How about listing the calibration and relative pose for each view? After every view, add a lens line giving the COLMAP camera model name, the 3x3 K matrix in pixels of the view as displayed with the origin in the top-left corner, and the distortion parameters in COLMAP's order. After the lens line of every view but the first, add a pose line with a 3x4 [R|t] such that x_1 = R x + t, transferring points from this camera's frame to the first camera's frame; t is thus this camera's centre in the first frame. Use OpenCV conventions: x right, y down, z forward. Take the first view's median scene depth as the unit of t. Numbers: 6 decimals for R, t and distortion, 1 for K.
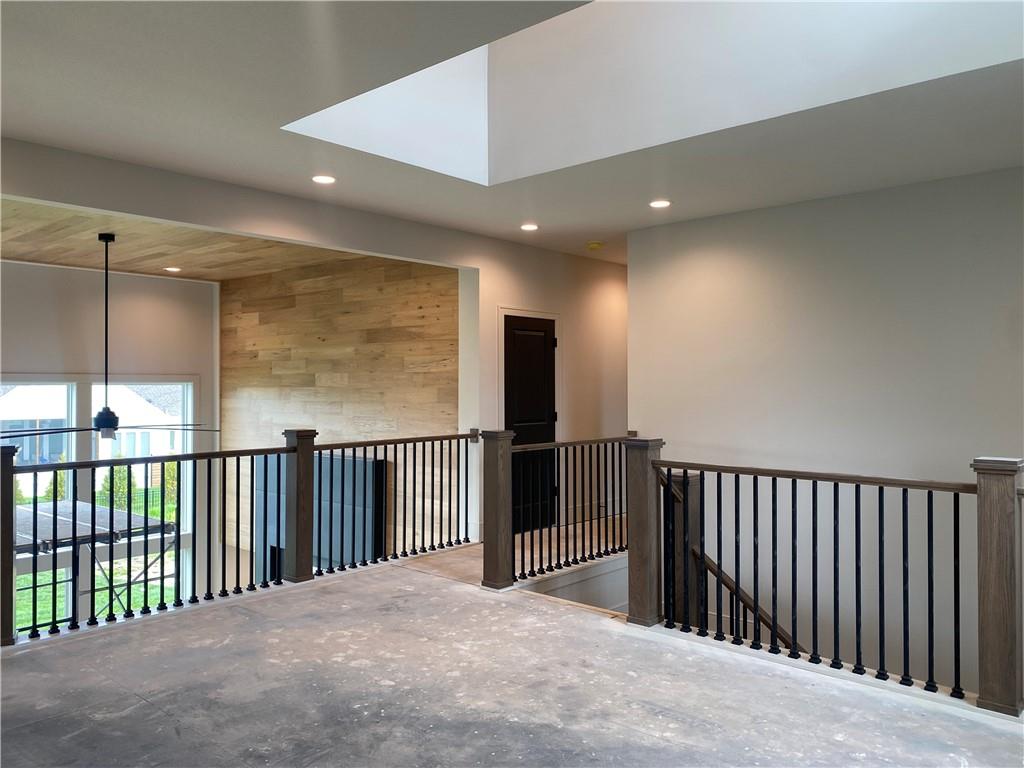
lens RADIAL K [[777.3, 0, 502.8], [0, 777.3, 375.5], [0, 0, 1]] dist [0.033964, -0.034040]
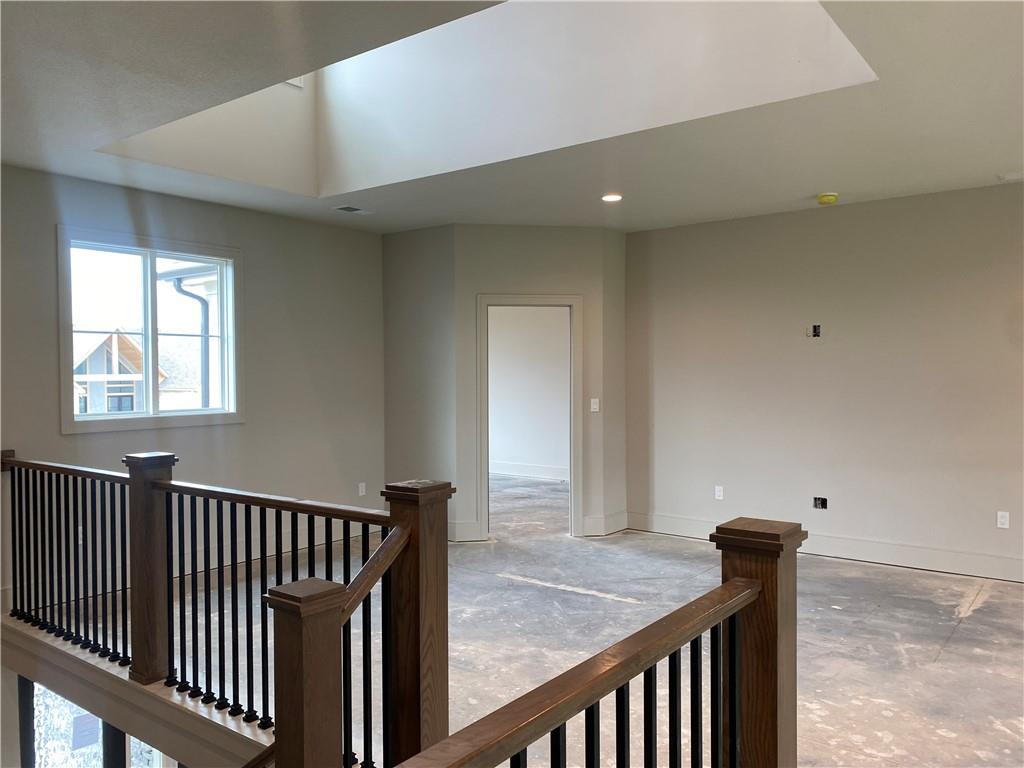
lens RADIAL K [[777.3, 0, 523.8], [0, 777.3, 381.3], [0, 0, 1]] dist [0.033964, -0.034040]
pose [[-0.995156, 0.007159, -0.098052, 0.175464], [0.007028, 0.999974, 0.001676, 0.005477], [0.098061, 0.000979, -0.995180, 1.738179]]
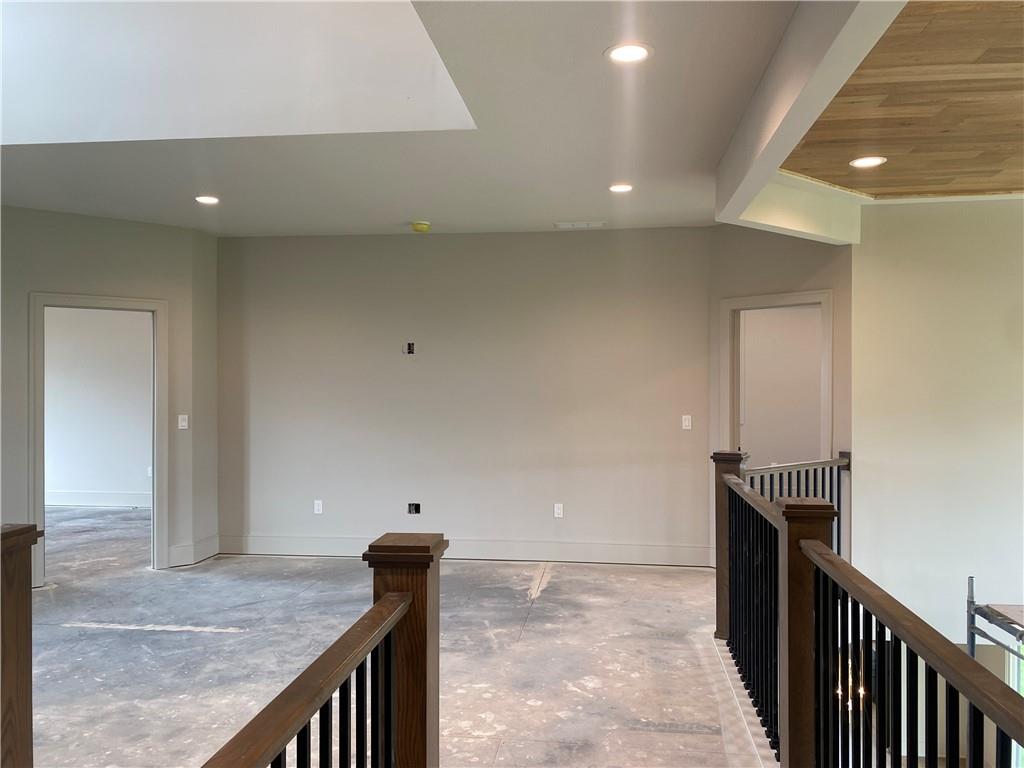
lens RADIAL K [[777.3, 0, 517.0], [0, 777.3, 379.0], [0, 0, 1]] dist [0.033964, -0.034040]
pose [[-0.813791, 0.001571, -0.581155, 0.217908], [0.009602, 0.999896, -0.010742, -0.001524], [0.581078, -0.014321, -0.813722, 1.726797]]
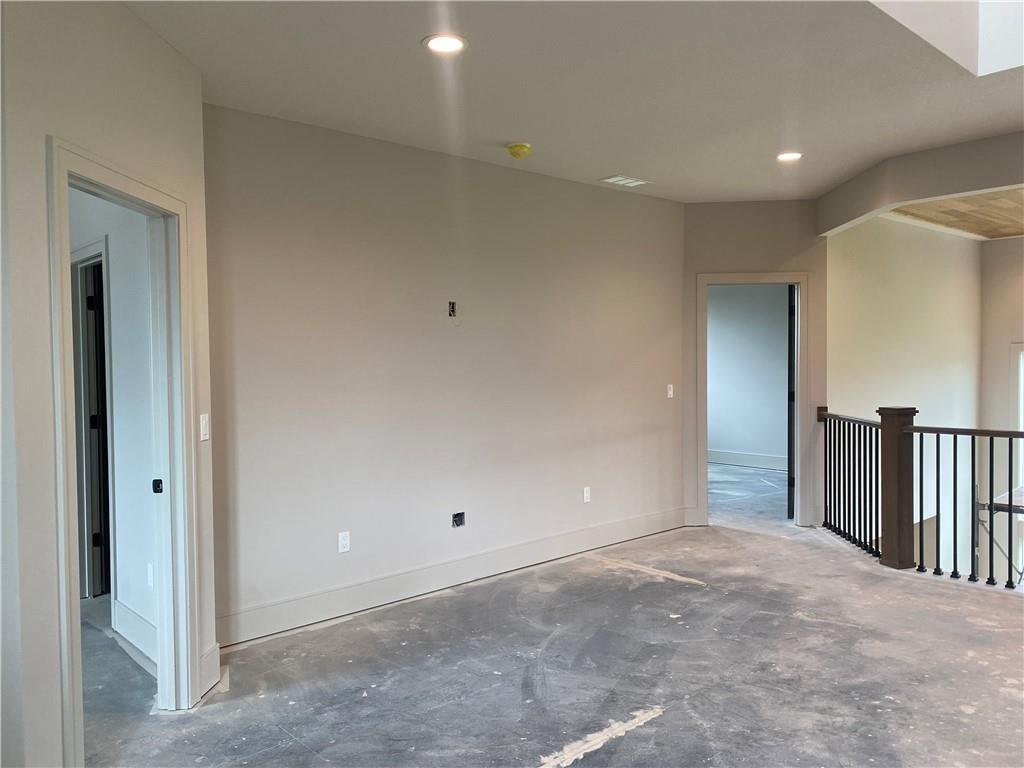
lens RADIAL K [[777.3, 0, 509.8], [0, 777.3, 381.7], [0, 0, 1]] dist [0.033964, -0.034040]
pose [[-0.093325, 0.031496, -0.995137, 0.654093], [0.027257, 0.999206, 0.029068, -0.004416], [0.995262, -0.024412, -0.094110, 0.517921]]
